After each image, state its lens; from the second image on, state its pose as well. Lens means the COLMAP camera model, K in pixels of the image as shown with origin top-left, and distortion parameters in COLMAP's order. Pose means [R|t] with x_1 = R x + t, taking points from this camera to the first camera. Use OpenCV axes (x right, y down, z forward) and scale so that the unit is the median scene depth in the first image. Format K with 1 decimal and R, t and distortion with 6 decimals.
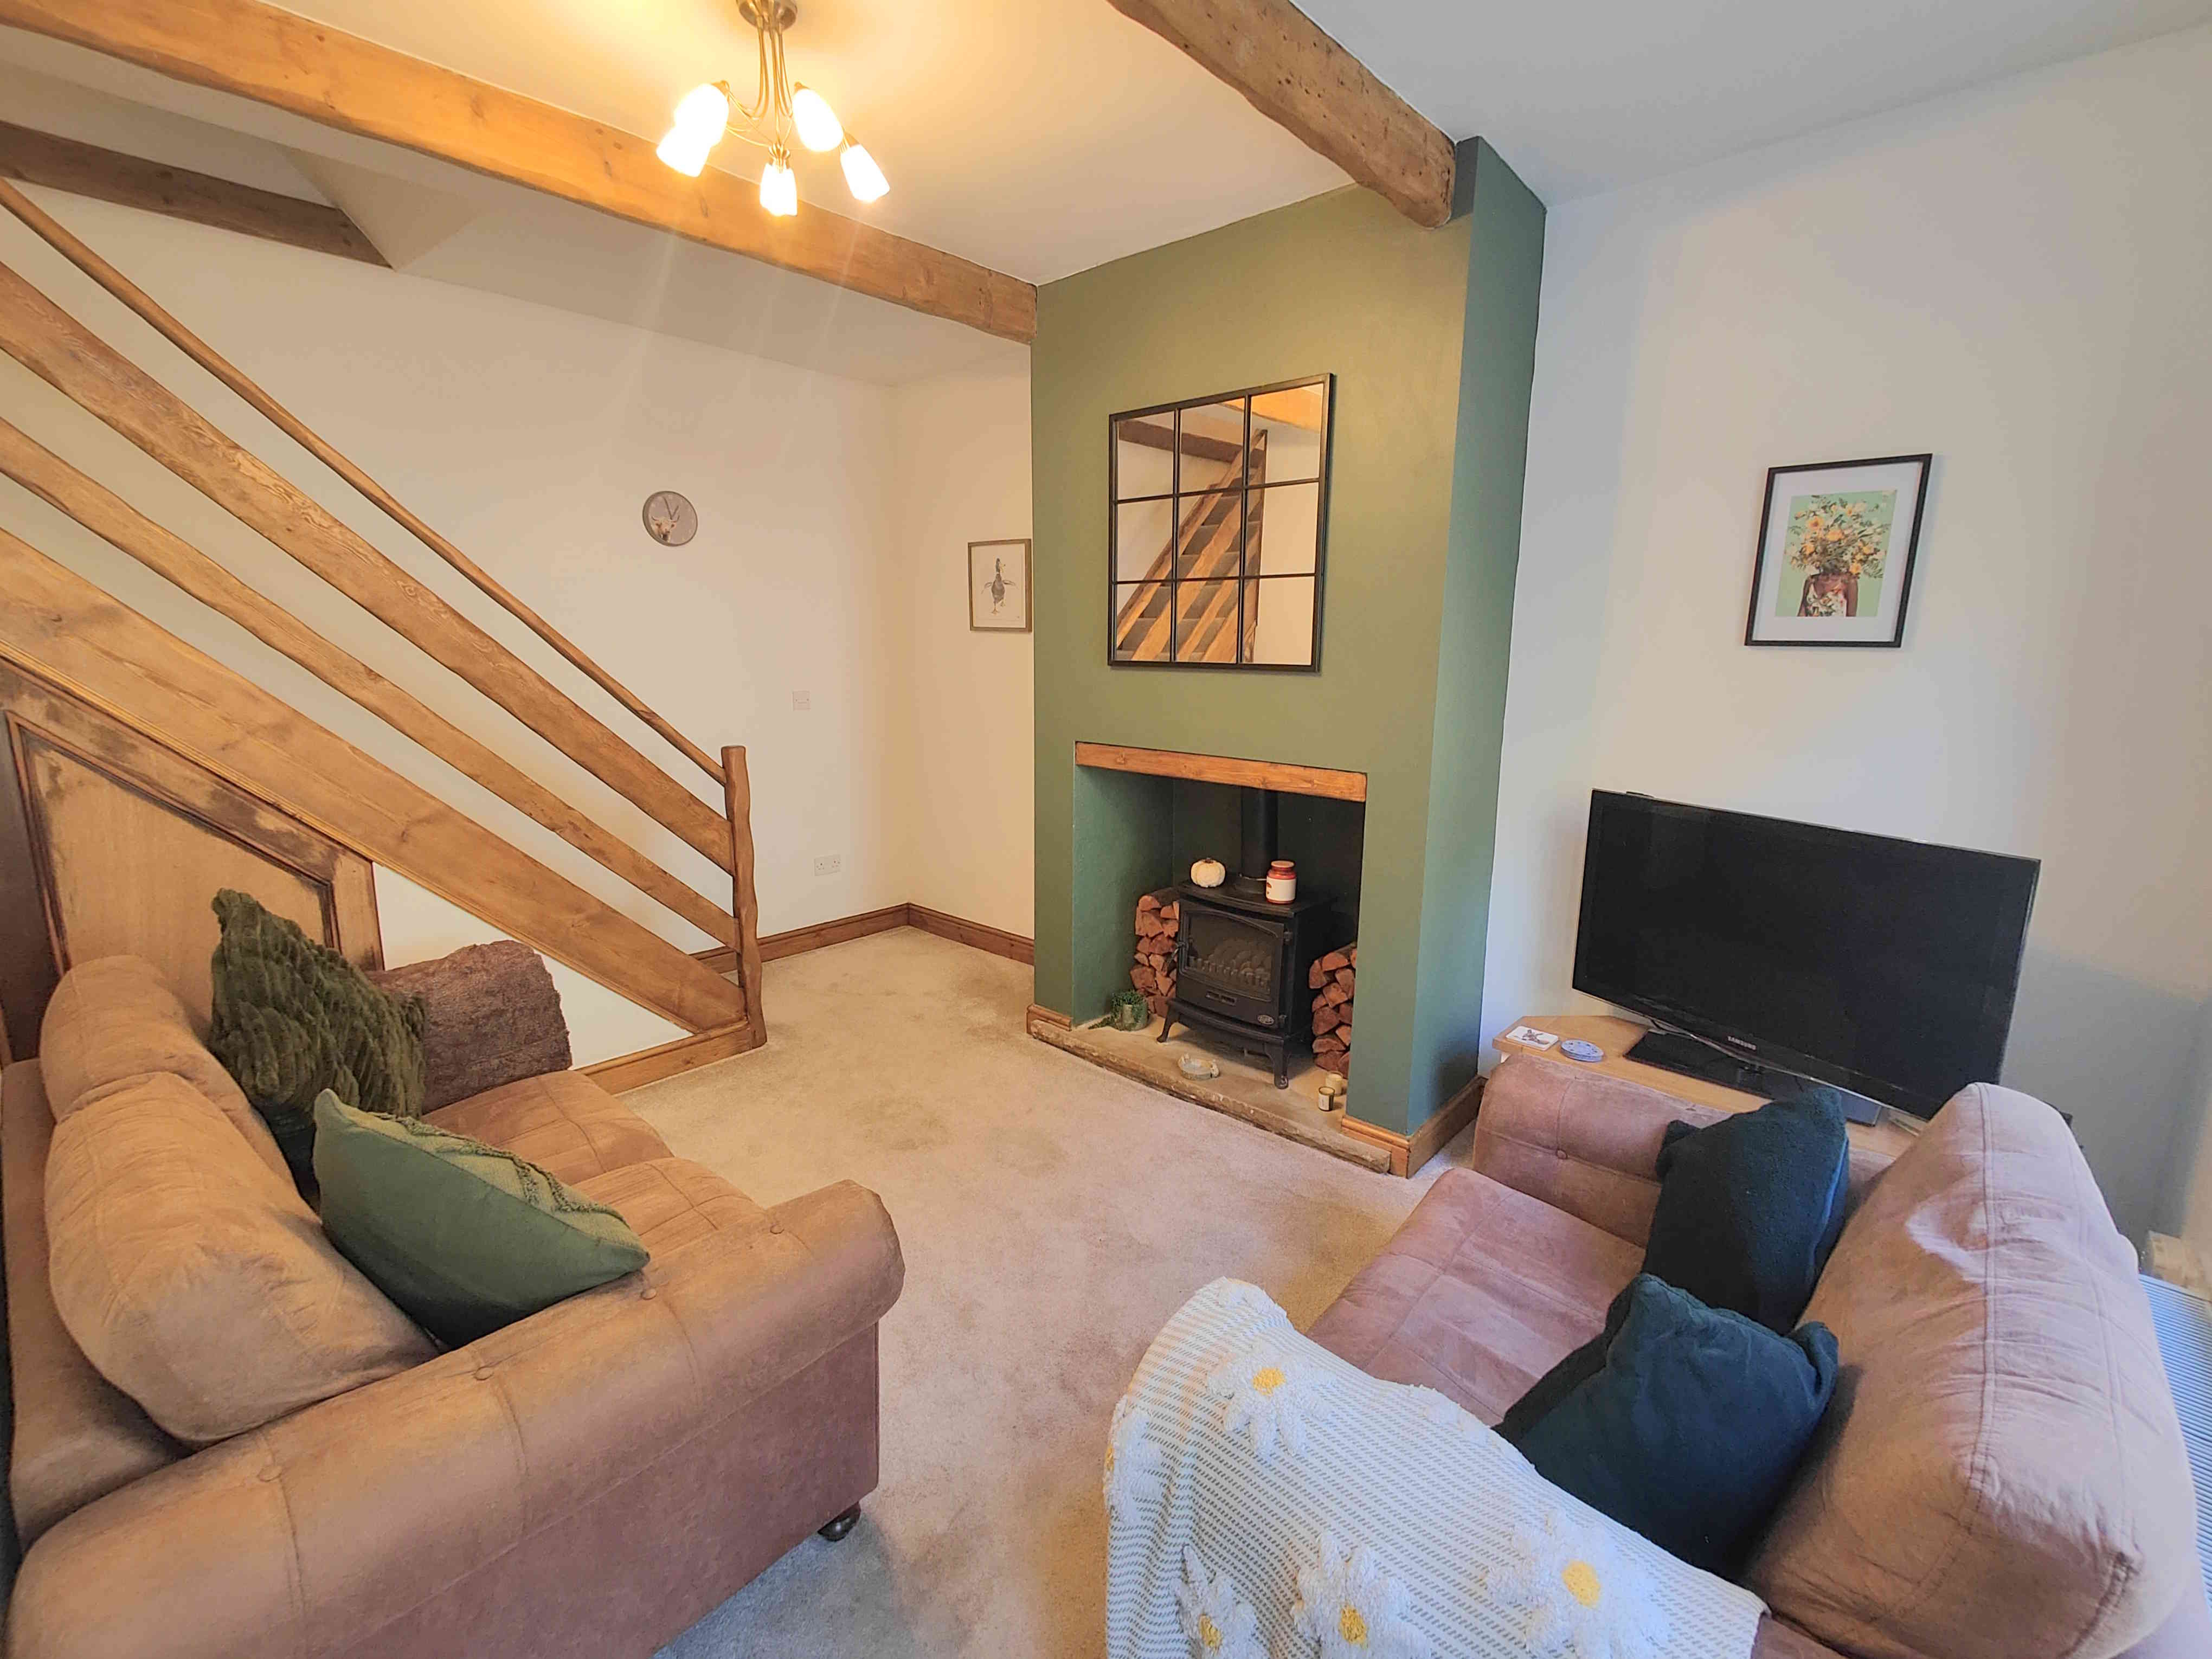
lens RADIAL K [[970.2, 0, 1095.2], [0, 970.2, 825.2], [0, 0, 1]] dist [0.006584, -0.000423]
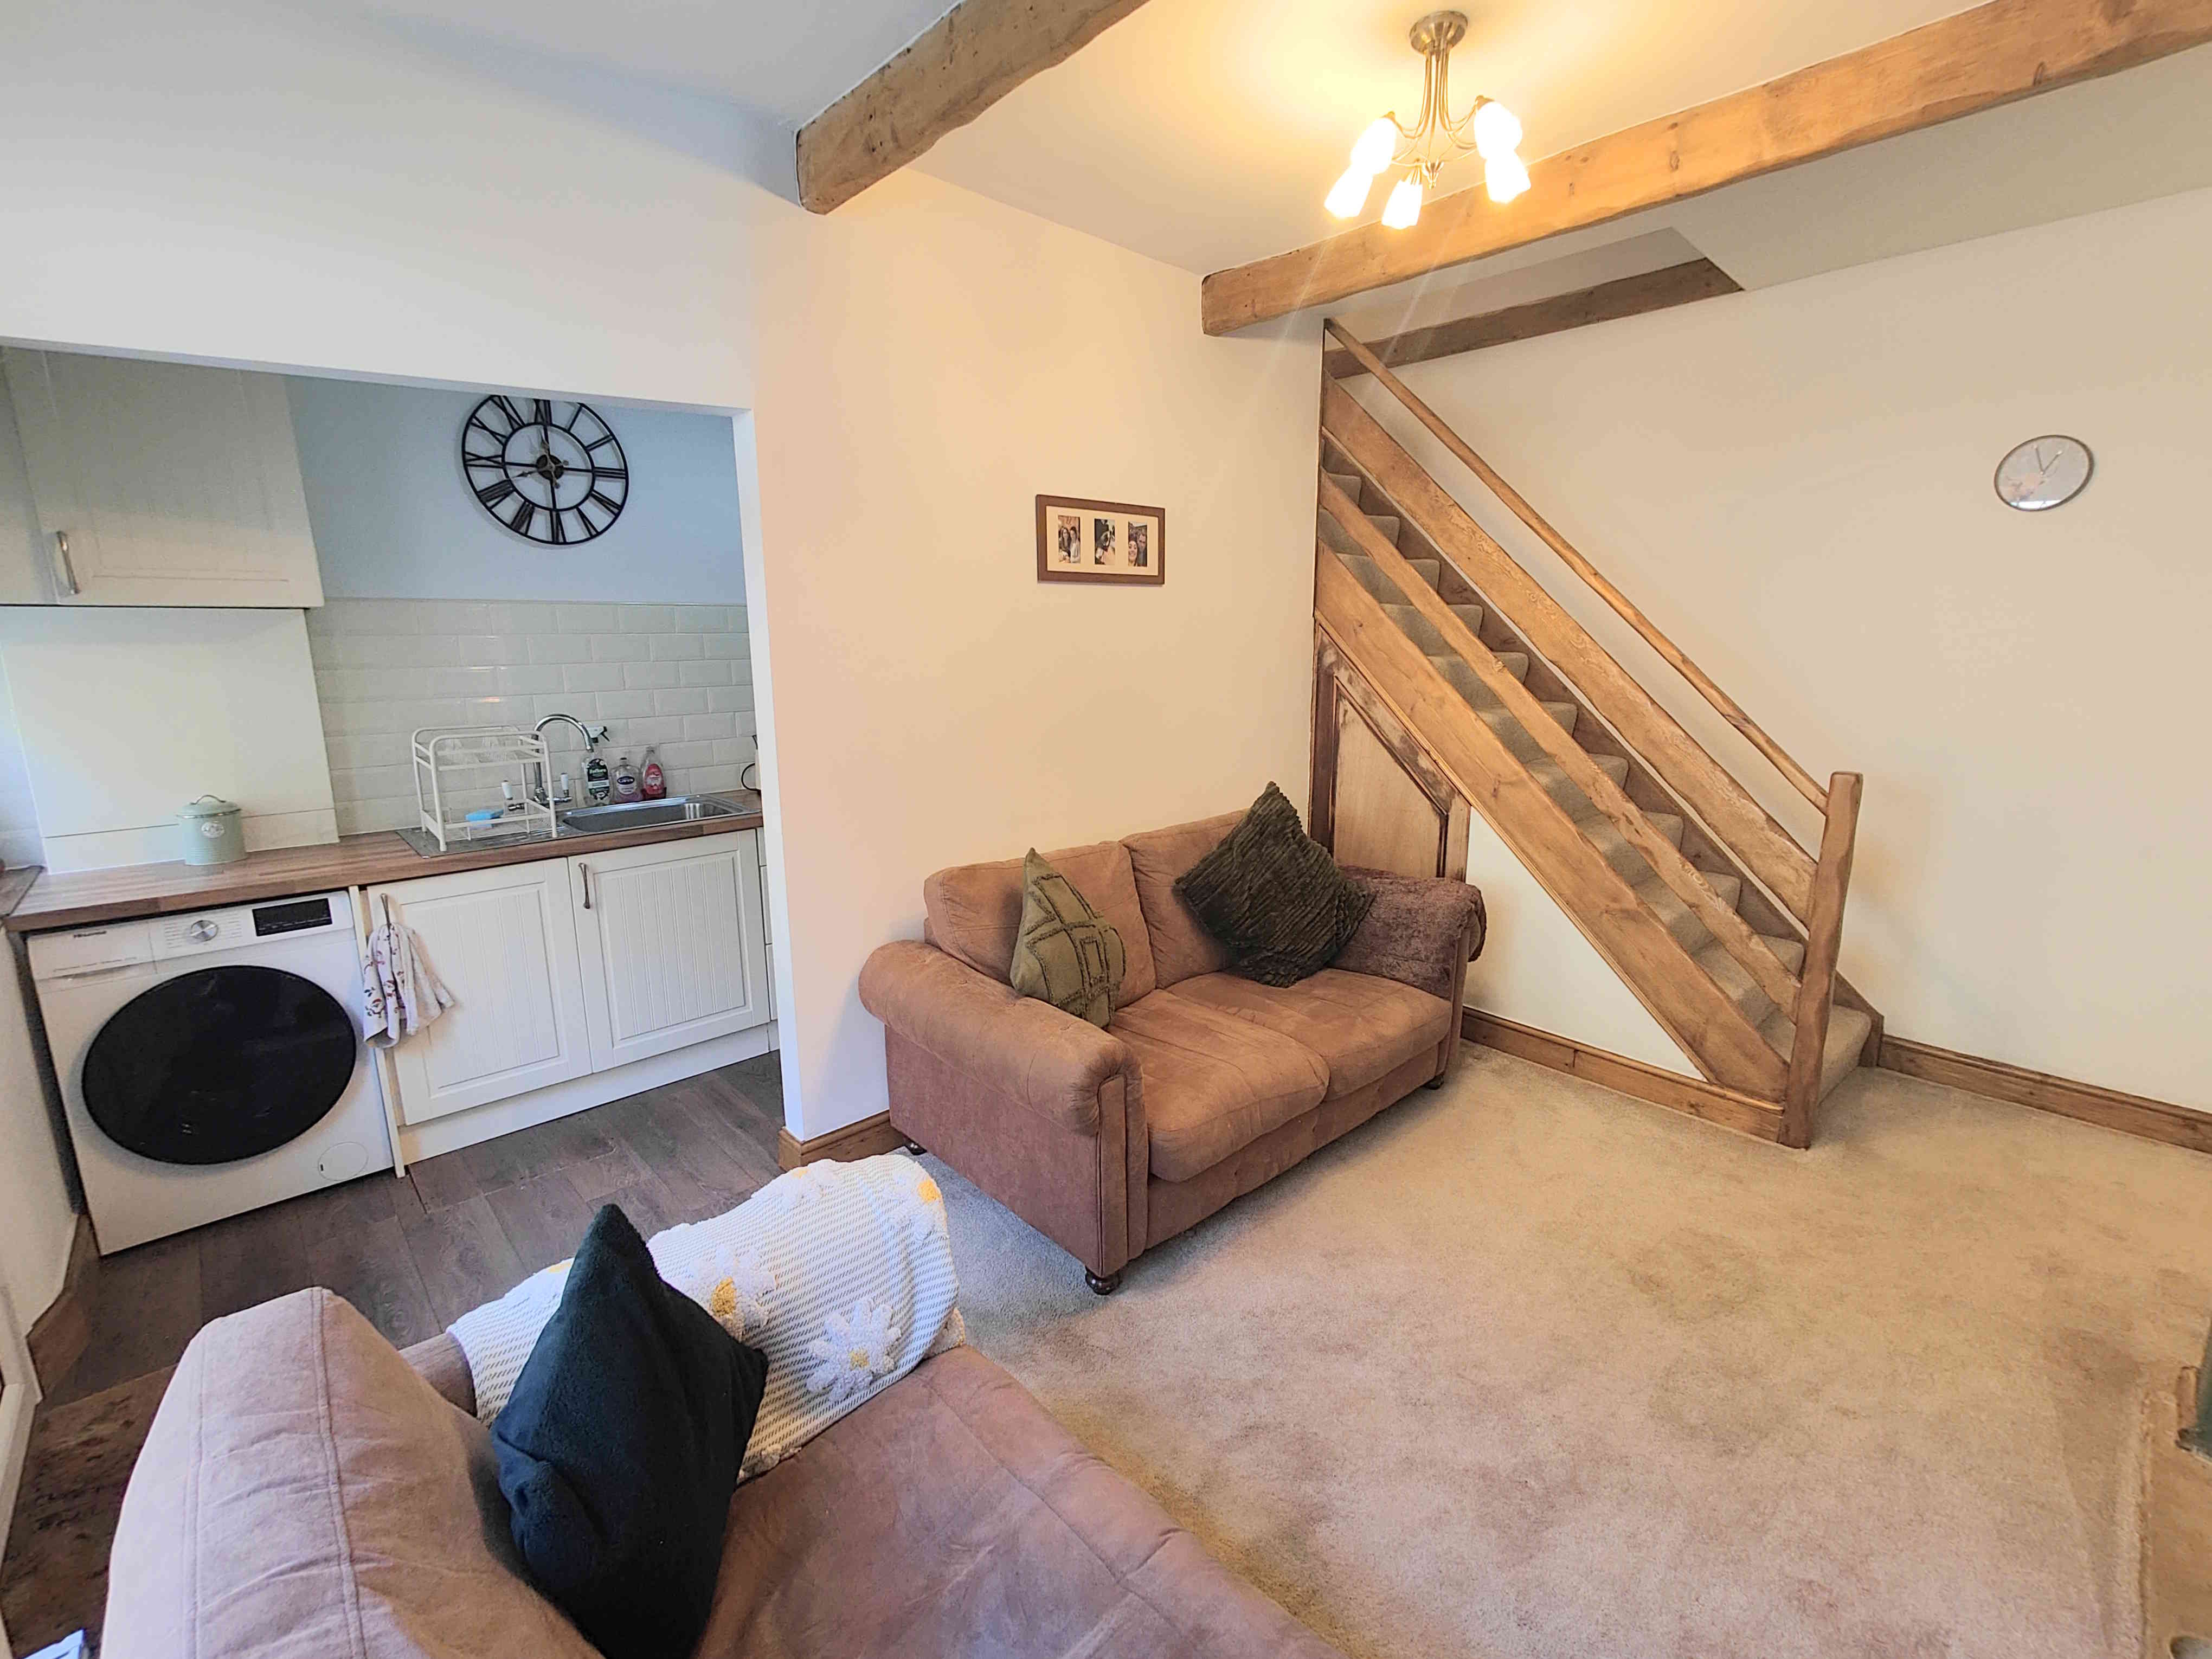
lens RADIAL K [[970.2, 0, 1115.5], [0, 970.2, 822.4], [0, 0, 1]] dist [0.006584, -0.000423]
pose [[-0.084343, 0.186391, -0.978849, 0.573503], [-0.191840, 0.960934, 0.199510, -0.107362], [0.977795, 0.204609, -0.045291, 0.576614]]
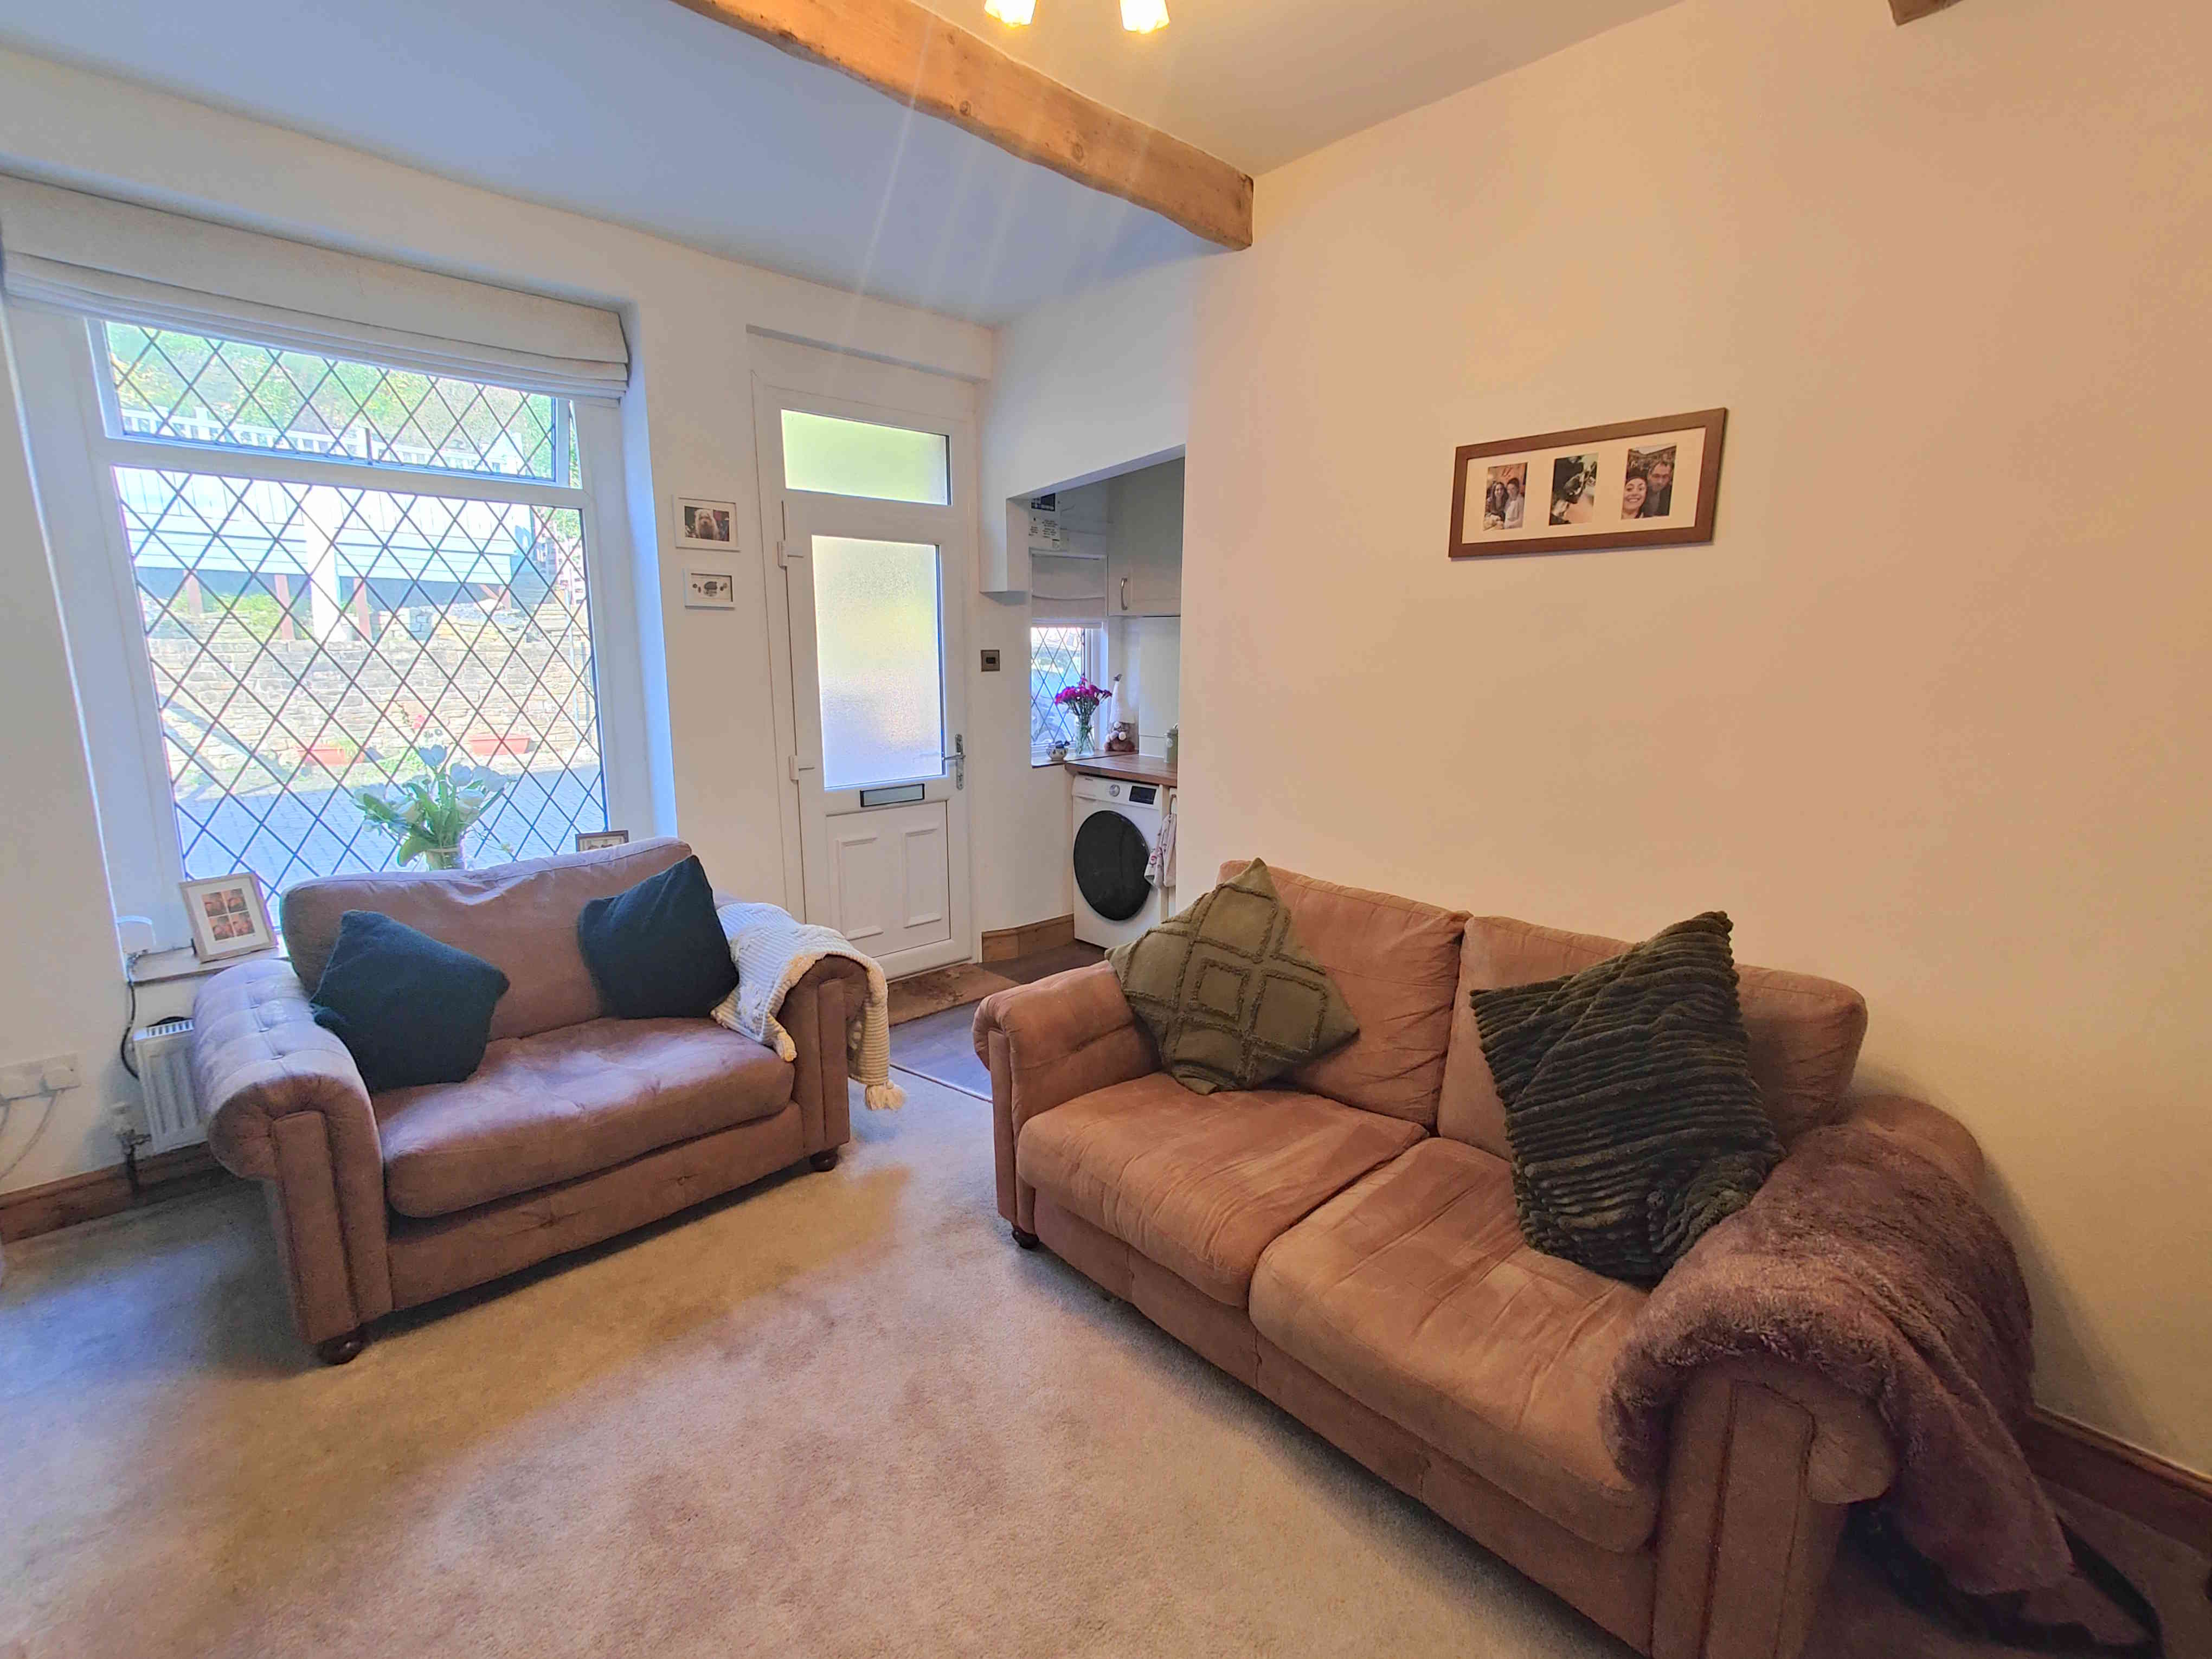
lens RADIAL K [[970.2, 0, 1112.4], [0, 970.2, 832.0], [0, 0, 1]] dist [0.006584, -0.000423]
pose [[-0.999210, -0.023142, 0.032312, -0.269525], [-0.009097, 0.924578, 0.380885, -0.234638], [-0.038689, 0.380290, -0.924058, 1.287856]]
